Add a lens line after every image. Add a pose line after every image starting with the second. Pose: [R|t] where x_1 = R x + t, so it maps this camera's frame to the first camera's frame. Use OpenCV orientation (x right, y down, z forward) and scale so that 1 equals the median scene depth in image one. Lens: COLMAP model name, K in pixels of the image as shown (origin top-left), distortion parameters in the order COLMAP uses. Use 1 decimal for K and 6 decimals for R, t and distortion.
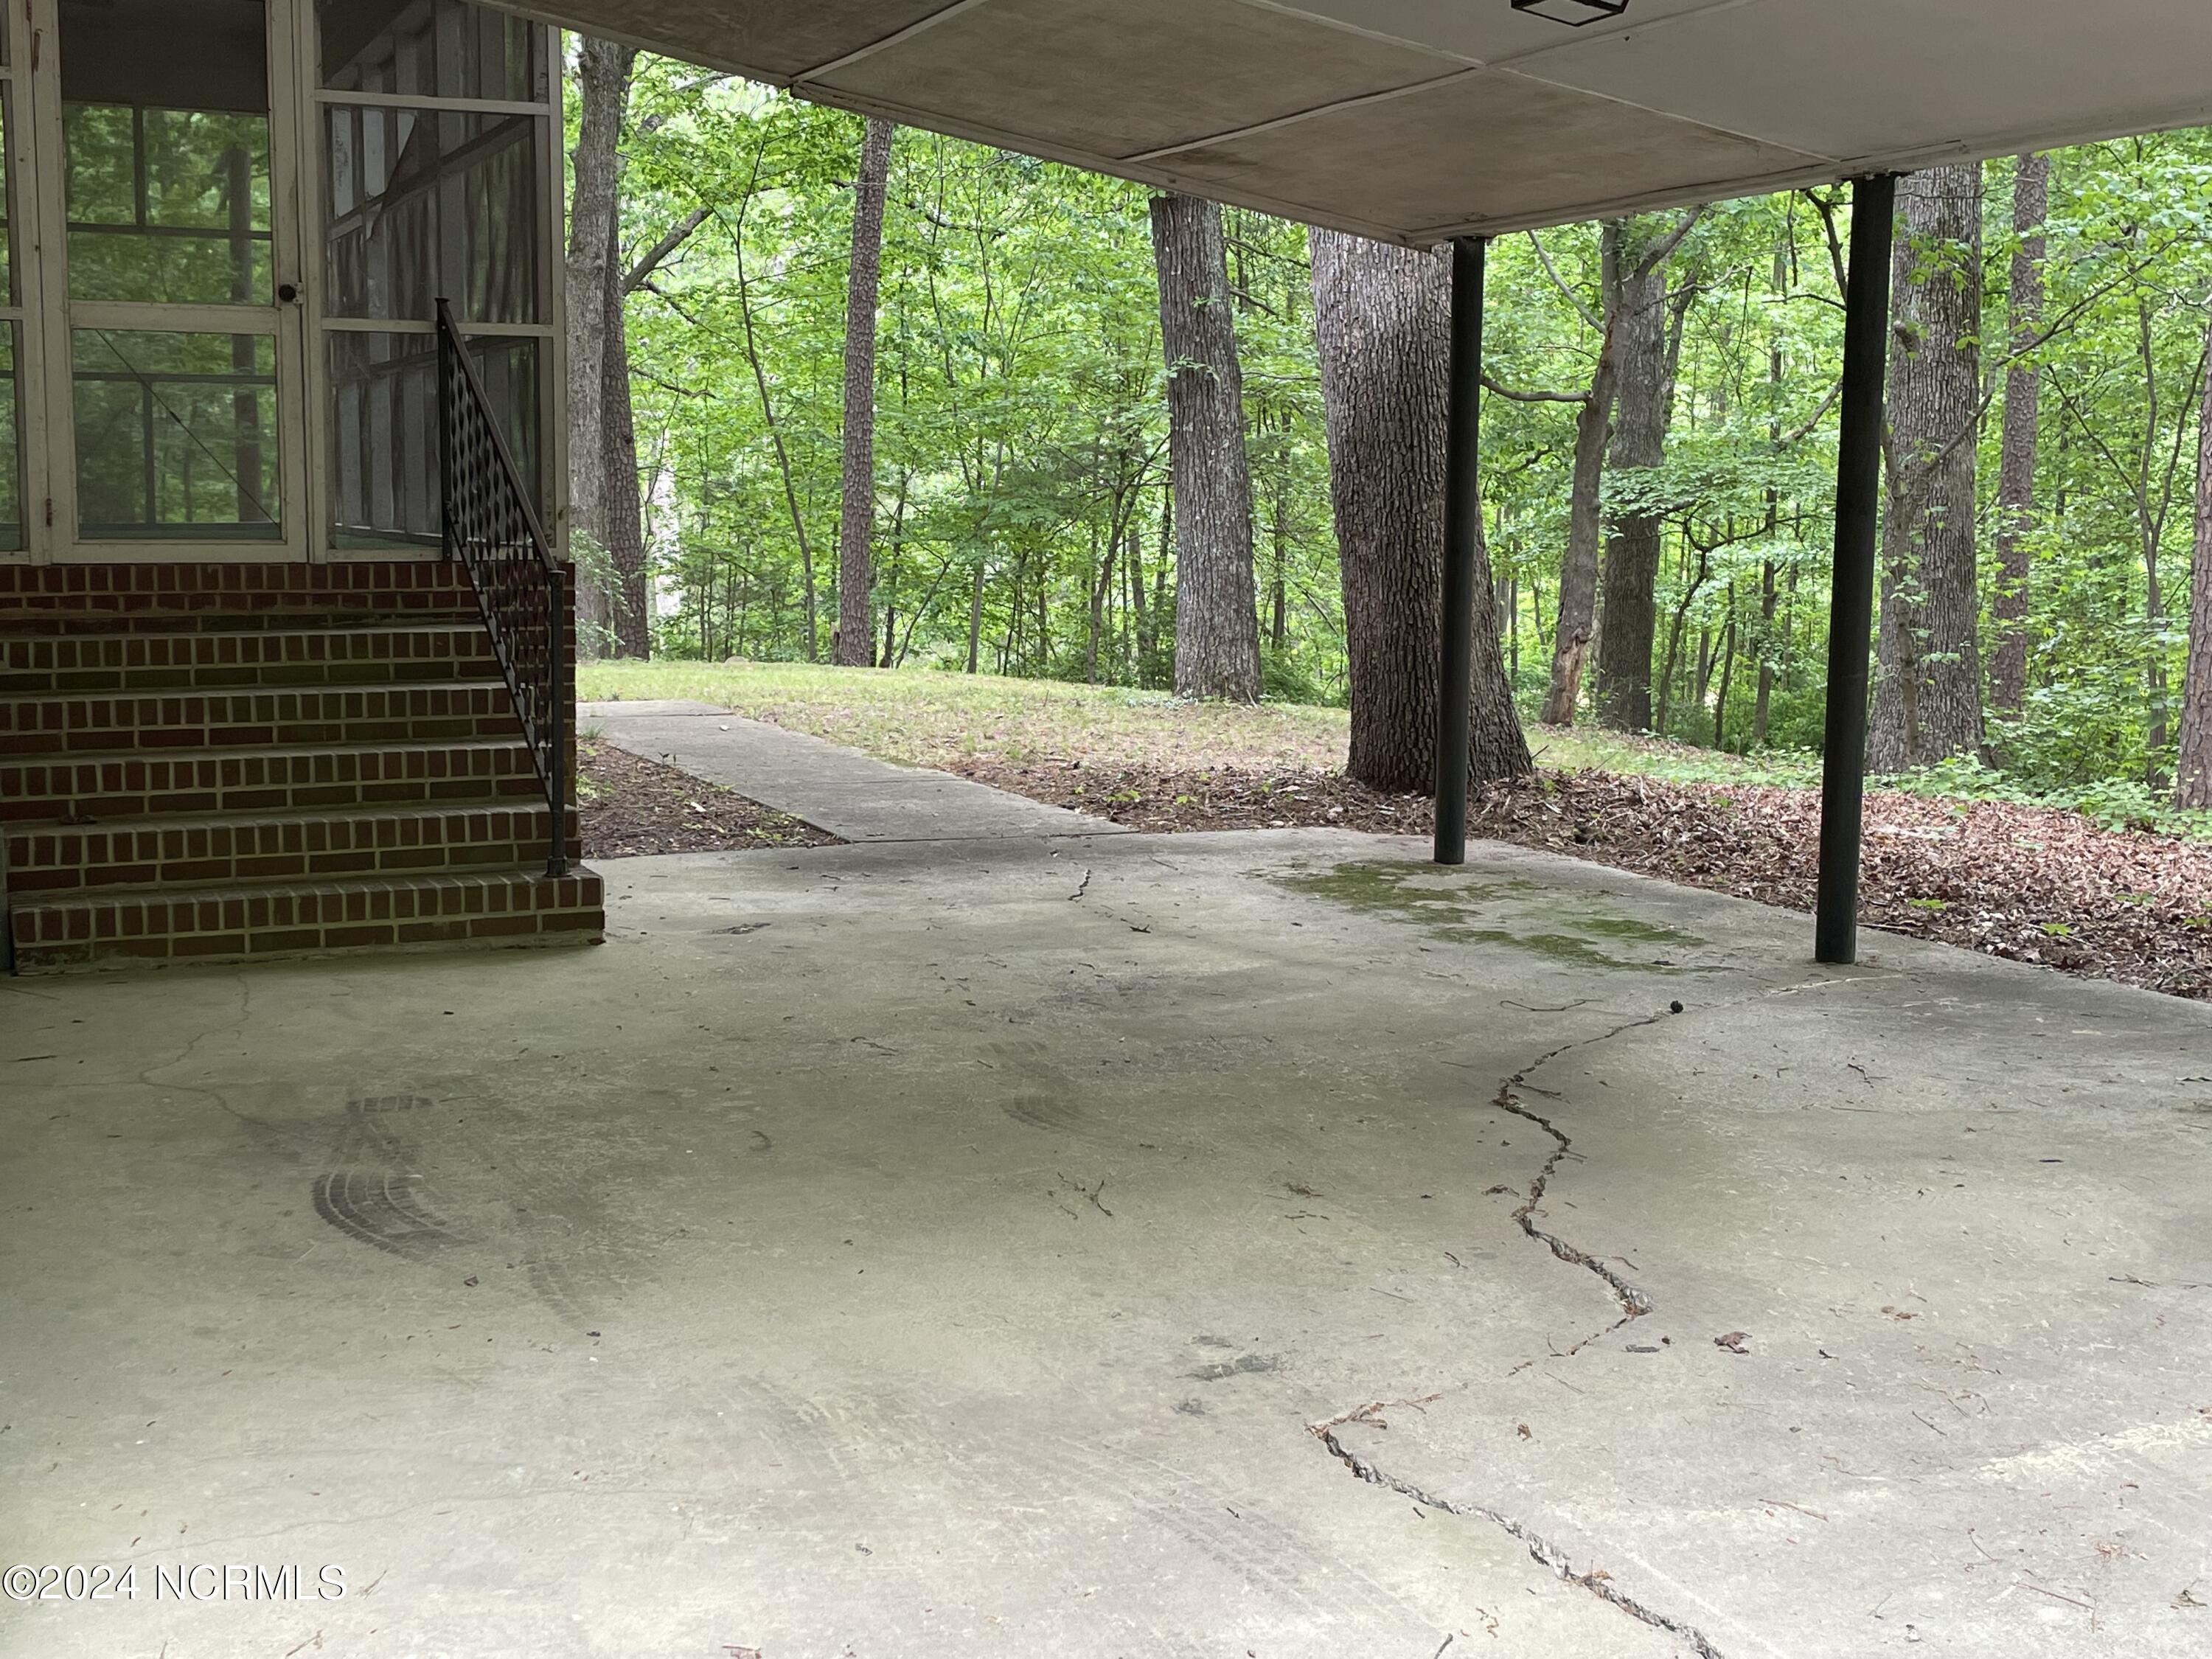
lens RADIAL K [[2578.5, 0, 1106.2], [0, 2578.5, 830.9], [0, 0, 1]] dist [0.034500, 0.000000]
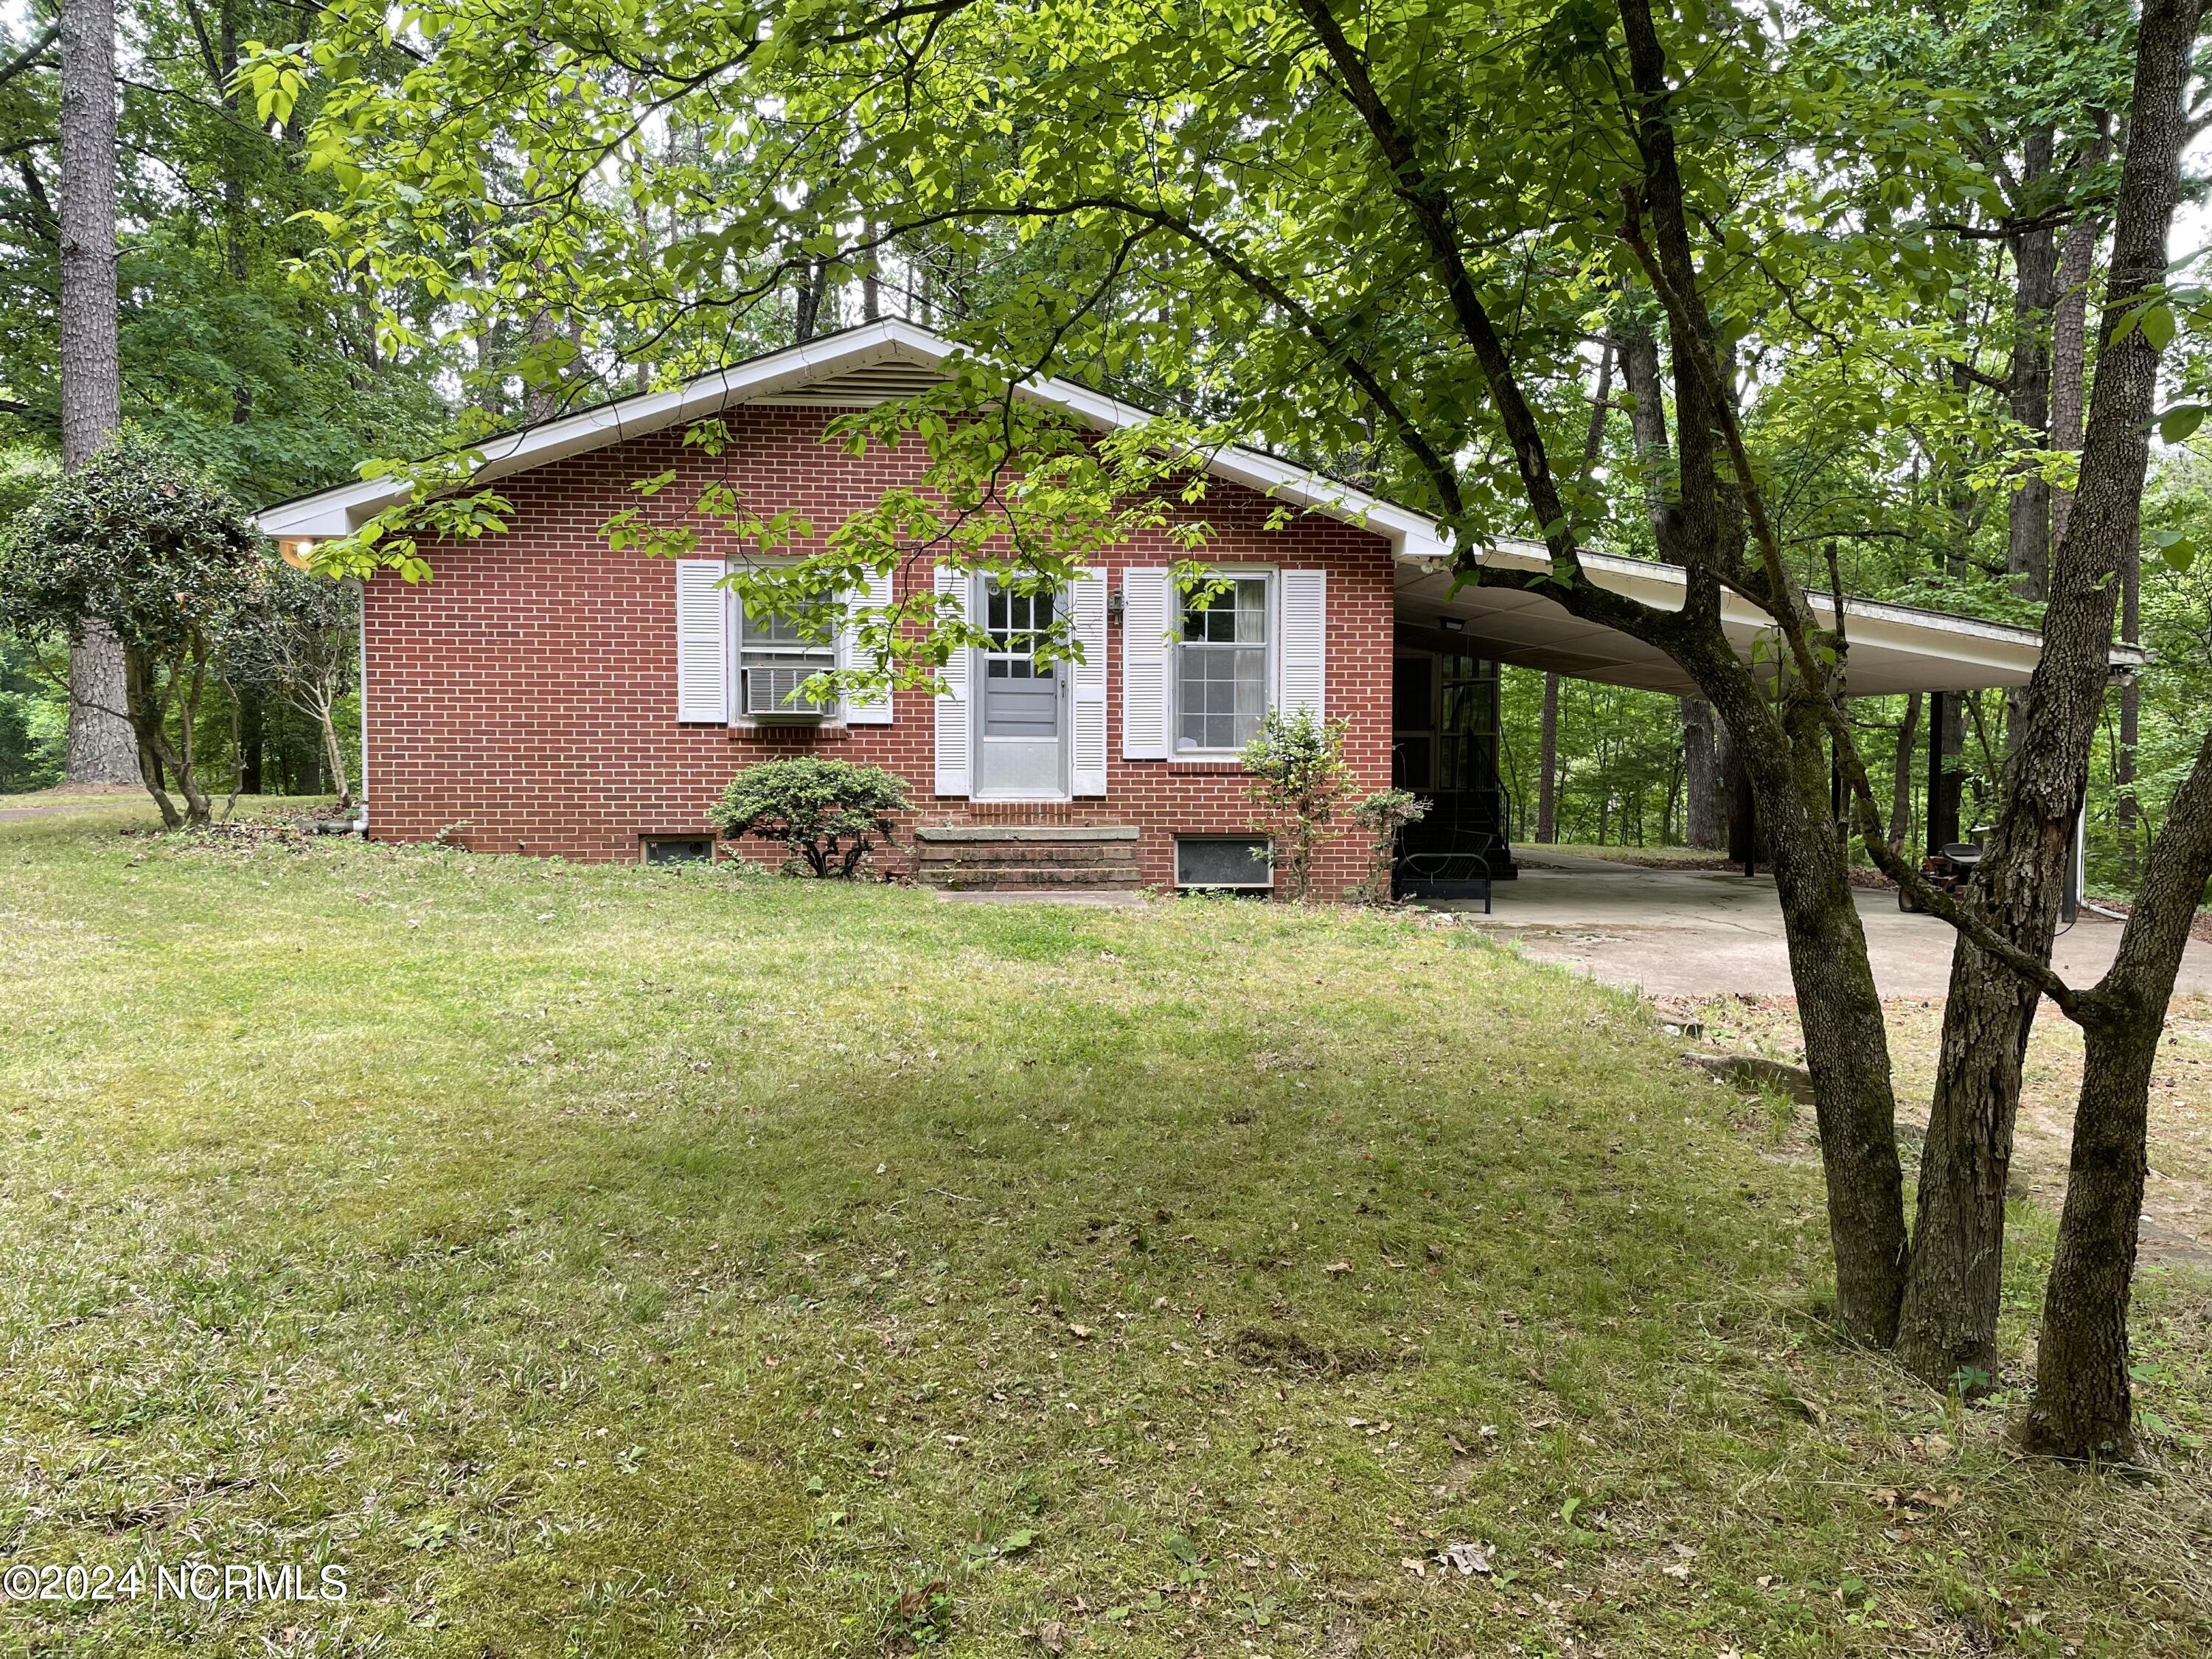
lens RADIAL K [[1677.5, 0, 1104.5], [0, 1677.5, 830.3], [0, 0, 1]] dist [0.010063, 0.000690]
pose [[0.943920, 0.009316, -0.330043, 0.013901], [-0.039415, 0.995633, -0.084622, 0.042025], [0.327813, 0.092885, 0.940165, -0.344202]]
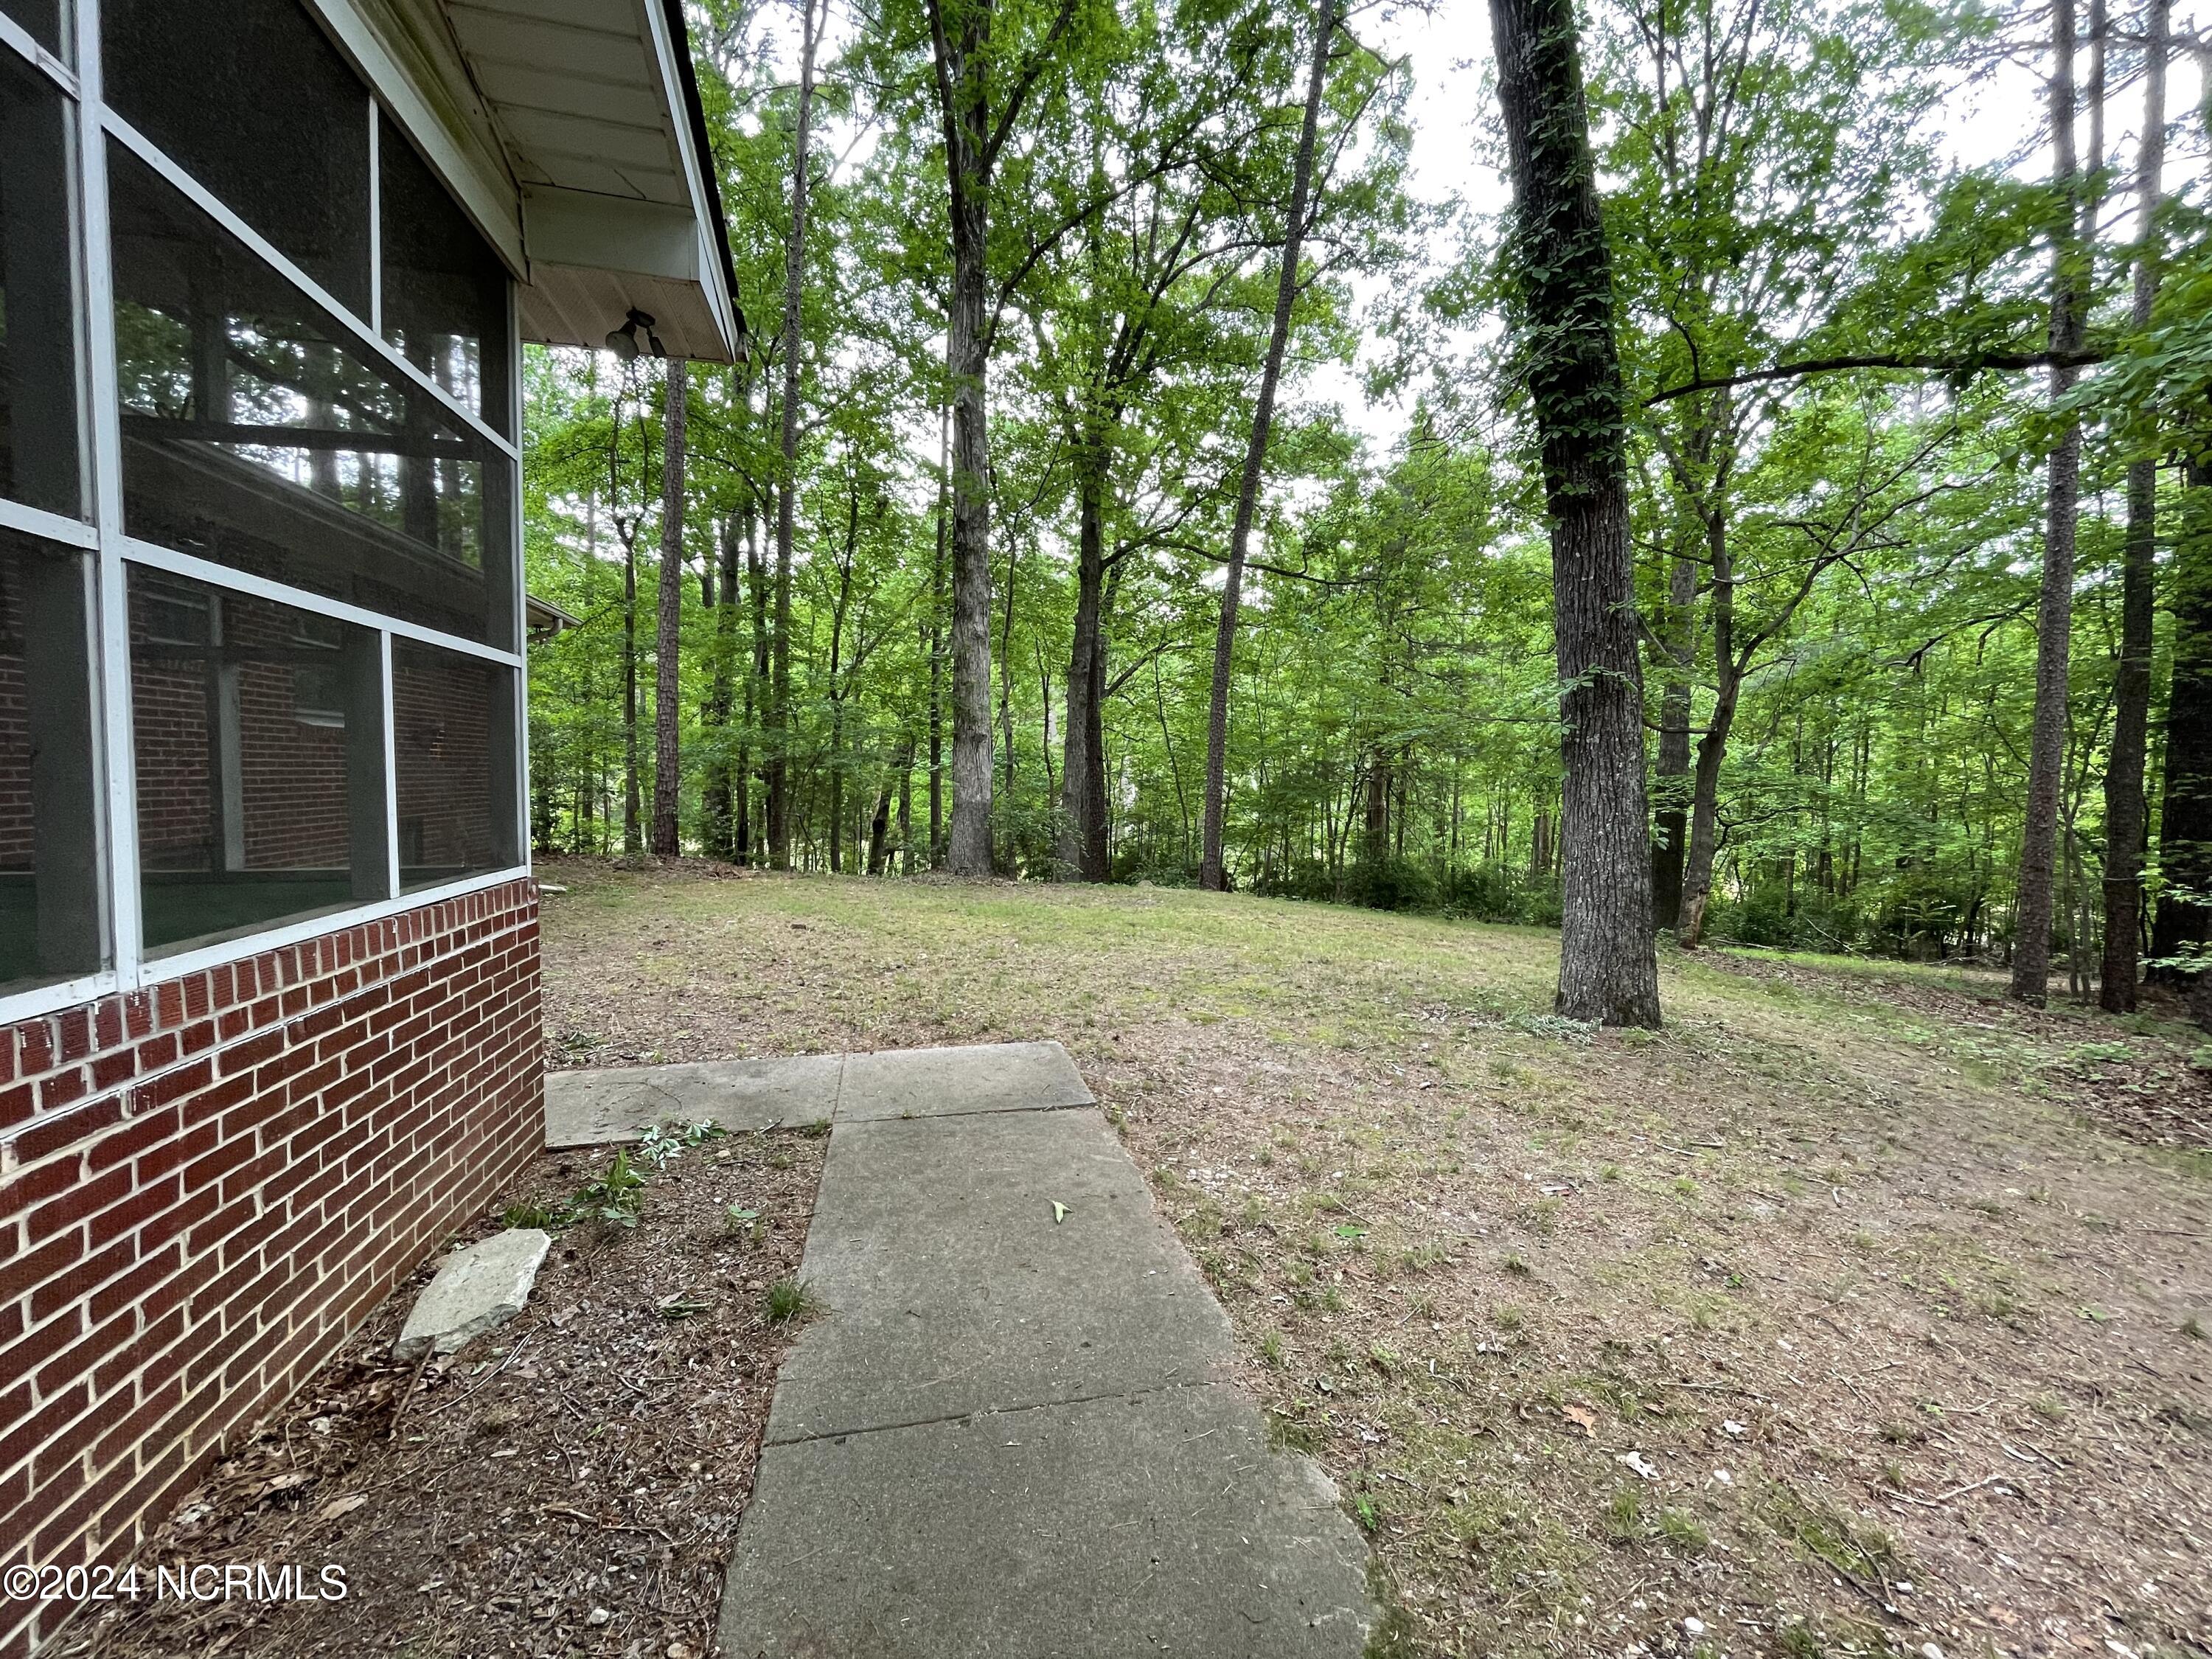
lens RADIAL K [[897.2, 0, 1111.1], [0, 897.2, 834.8], [0, 0, 1]] dist [-0.001248, 0.000533]
pose [[0.981103, 0.017714, -0.192673, -0.032876], [-0.030994, 0.997330, -0.066130, -0.038261], [0.190987, 0.070852, 0.979032, 0.261147]]
